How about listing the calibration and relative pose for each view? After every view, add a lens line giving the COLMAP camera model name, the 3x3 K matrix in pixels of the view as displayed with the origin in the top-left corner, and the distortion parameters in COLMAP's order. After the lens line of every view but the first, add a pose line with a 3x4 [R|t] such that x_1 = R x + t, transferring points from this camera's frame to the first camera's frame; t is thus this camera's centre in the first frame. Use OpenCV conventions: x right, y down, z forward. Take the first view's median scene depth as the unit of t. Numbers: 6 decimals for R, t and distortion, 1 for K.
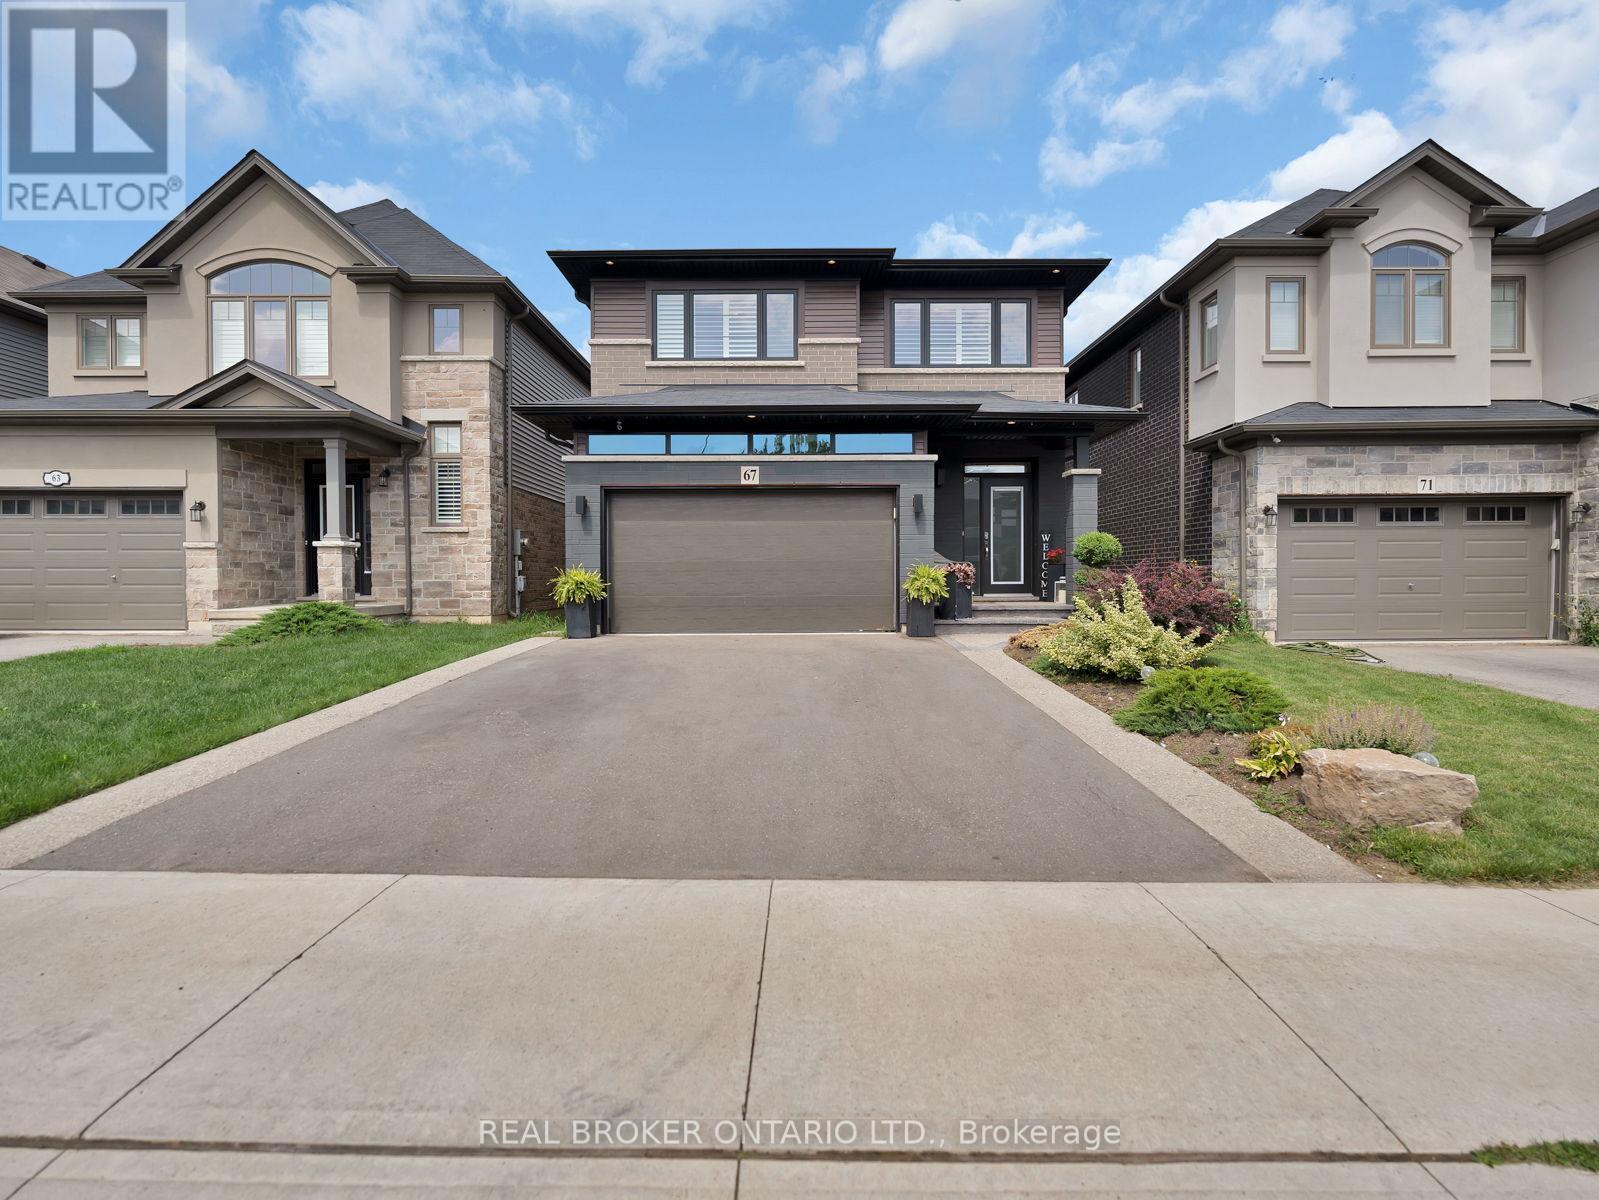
lens RADIAL K [[800.2, 0, 810.9], [0, 800.2, 595.6], [0, 0, 1]] dist [0.001410, 0.000336]
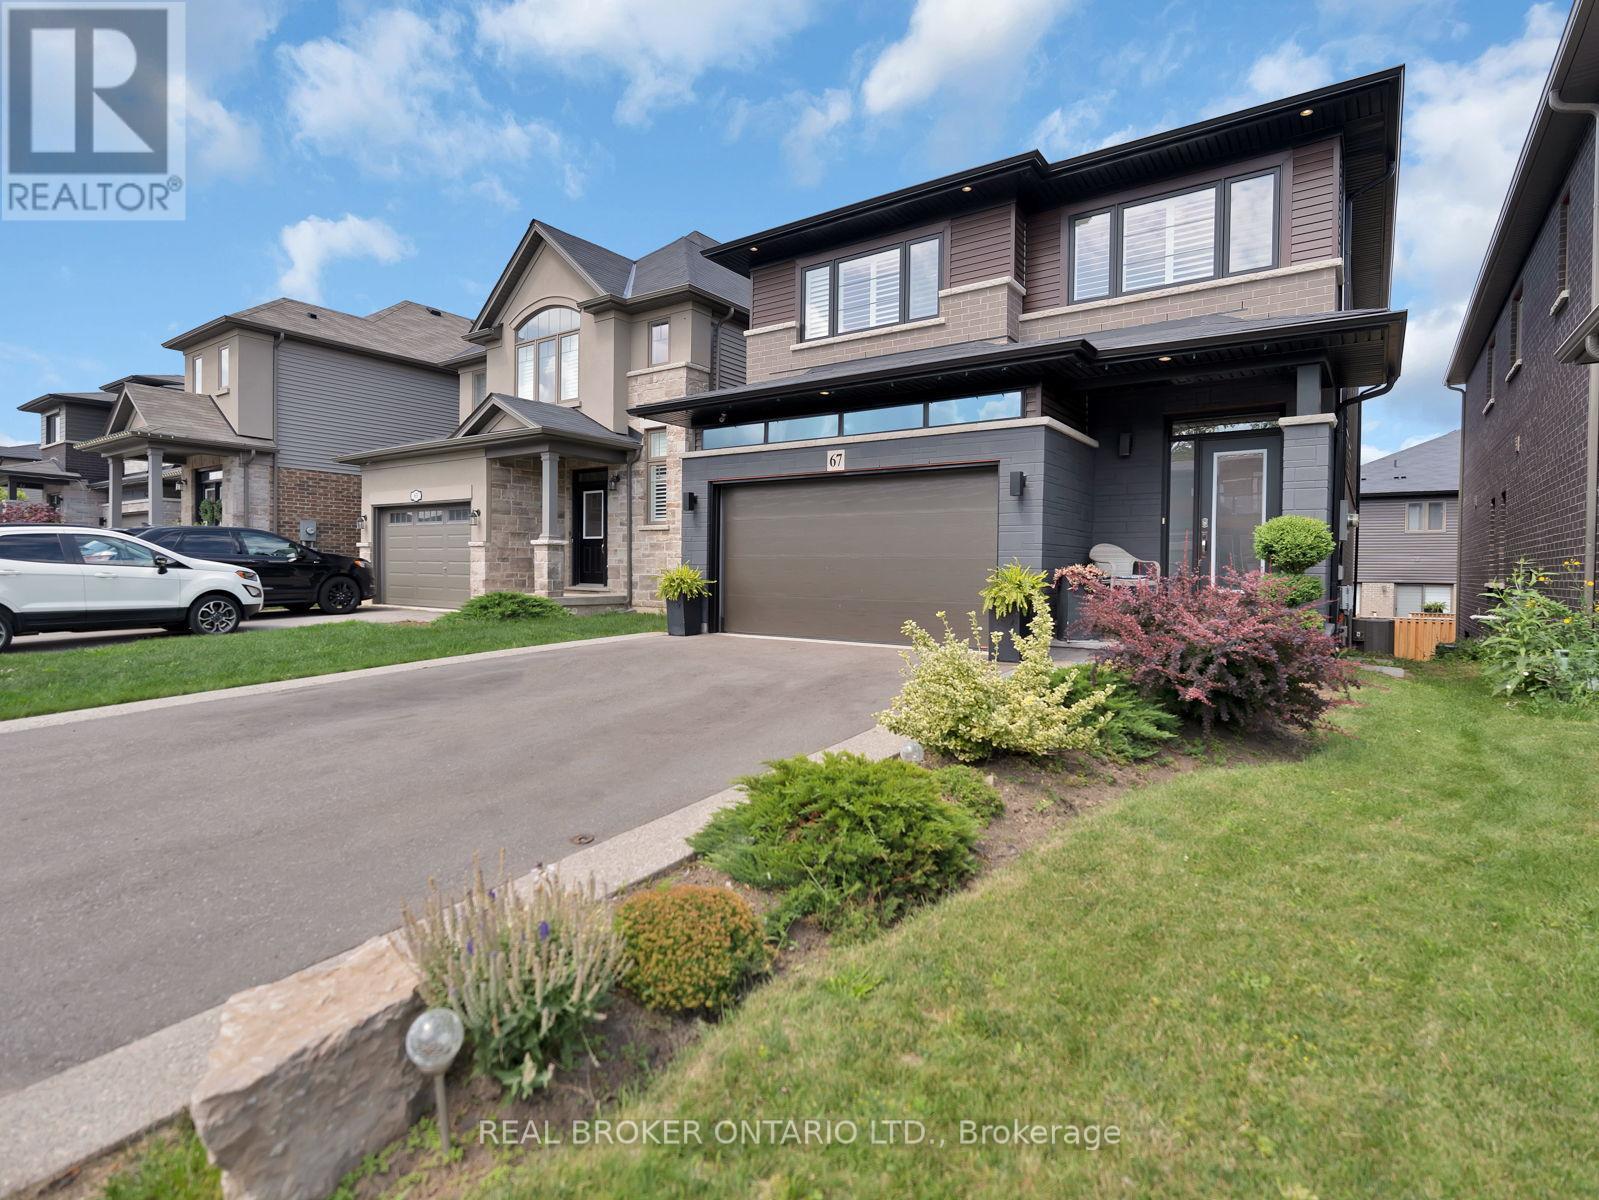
lens RADIAL K [[819.8, 0, 799.6], [0, 819.8, 590.5], [0, 0, 1]] dist [-0.003762, 0.000048]
pose [[0.811178, 0.027914, -0.584132, 0.369596], [-0.025649, 0.999597, 0.012149, -0.016538], [0.584236, 0.005127, 0.811567, 0.223644]]
